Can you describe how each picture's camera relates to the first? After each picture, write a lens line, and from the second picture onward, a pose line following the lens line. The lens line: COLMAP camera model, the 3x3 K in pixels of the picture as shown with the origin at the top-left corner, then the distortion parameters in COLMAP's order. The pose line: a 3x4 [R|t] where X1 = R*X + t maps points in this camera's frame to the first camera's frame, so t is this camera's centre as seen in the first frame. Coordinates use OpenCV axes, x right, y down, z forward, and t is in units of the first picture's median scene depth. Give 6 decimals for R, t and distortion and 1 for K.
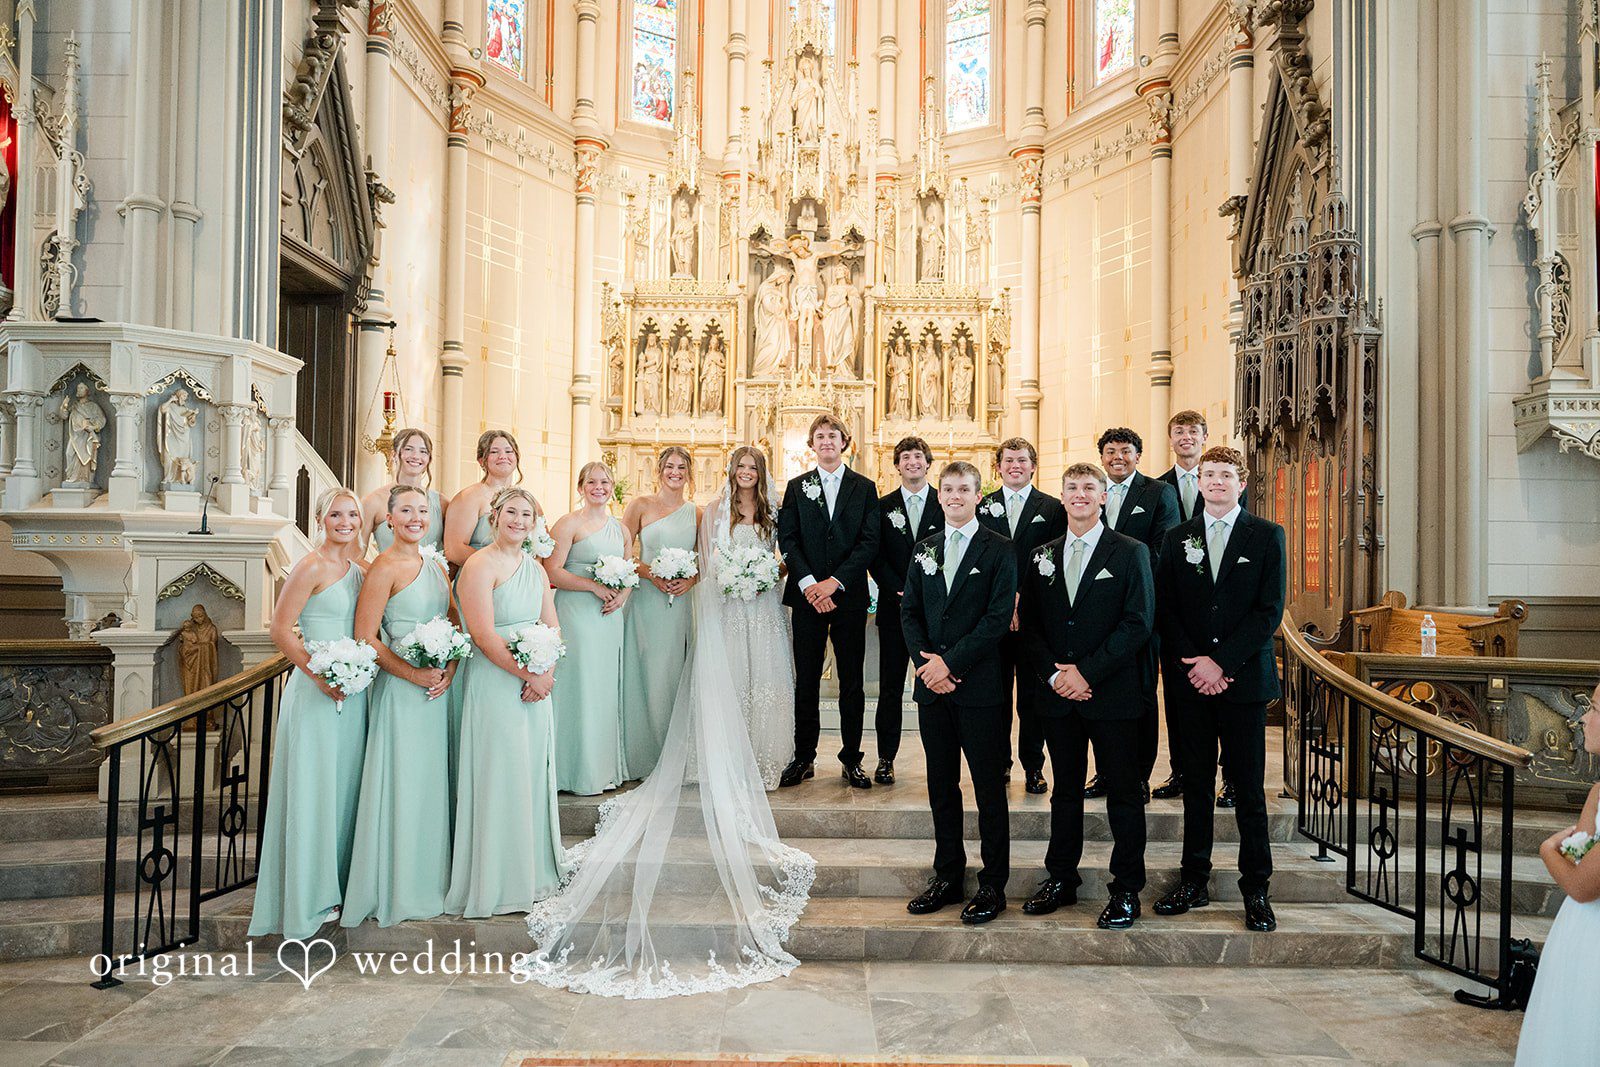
lens RADIAL K [[1198.1, 0, 800.0], [0, 1198.1, 533.5], [0, 0, 1]] dist [-0.005292, -0.003715]
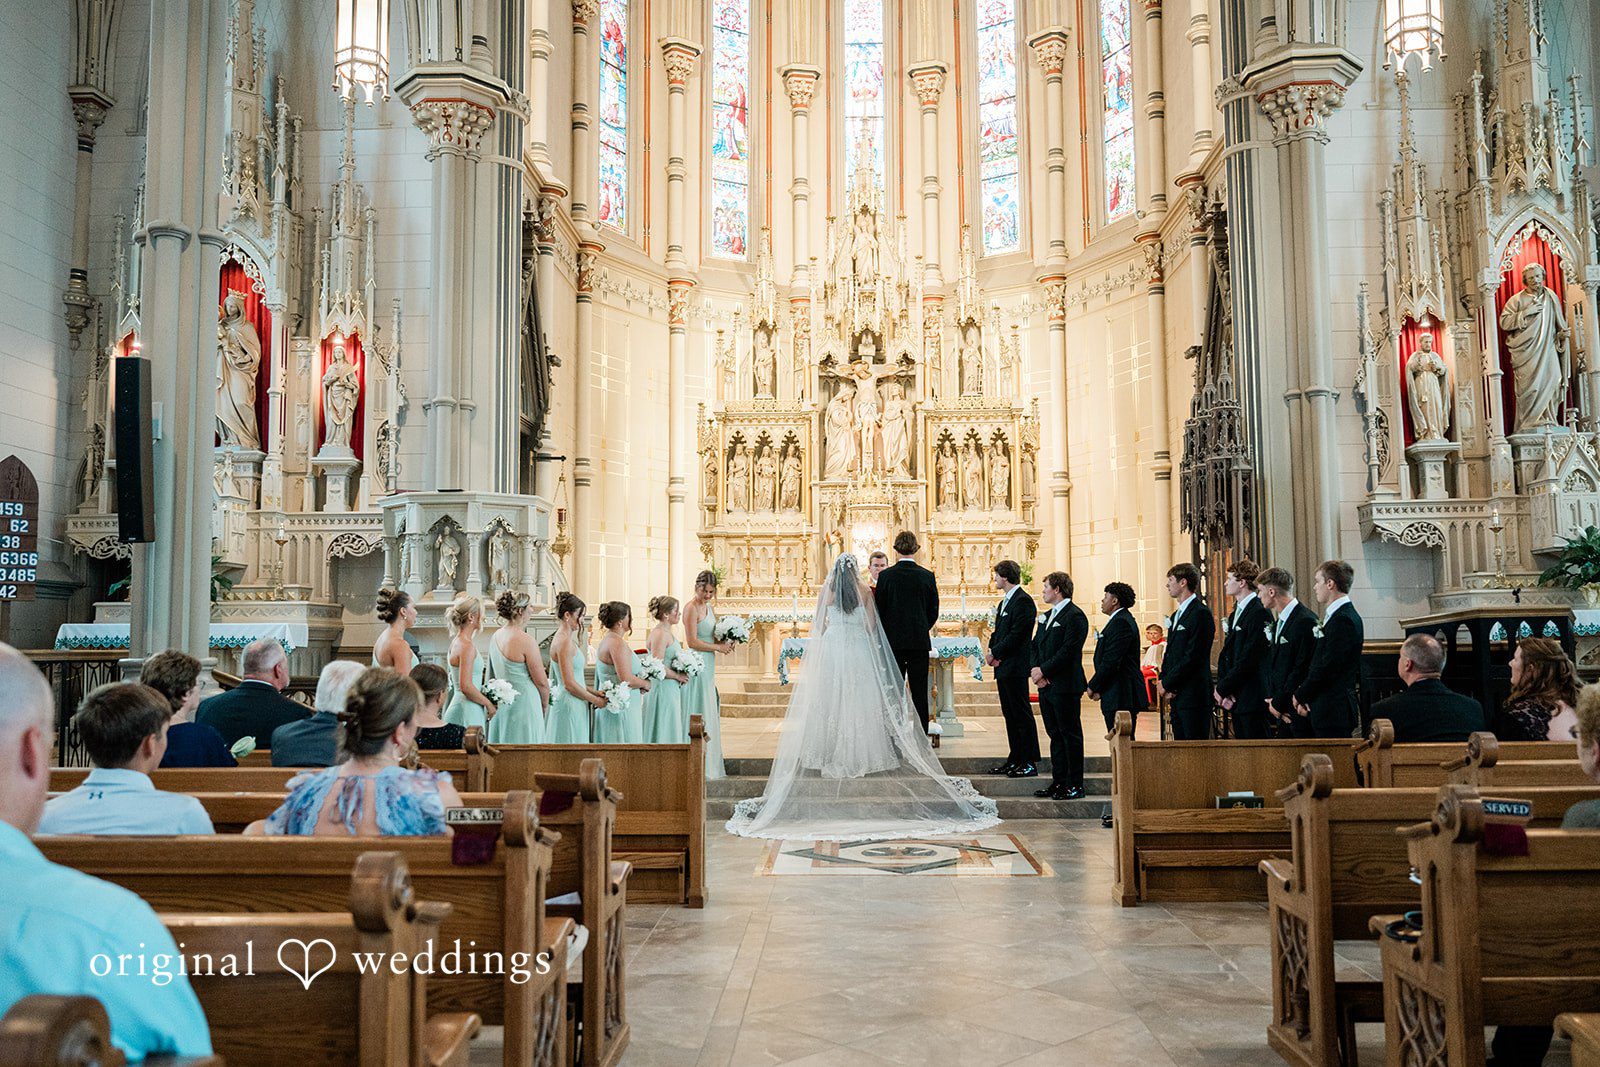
lens RADIAL K [[1198.1, 0, 800.0], [0, 1198.1, 533.5], [0, 0, 1]] dist [-0.005292, -0.003715]
pose [[0.998563, -0.024449, -0.047678, -0.008082], [0.021398, 0.997753, -0.063484, 0.000325], [0.049123, 0.062372, 0.996843, -0.192910]]
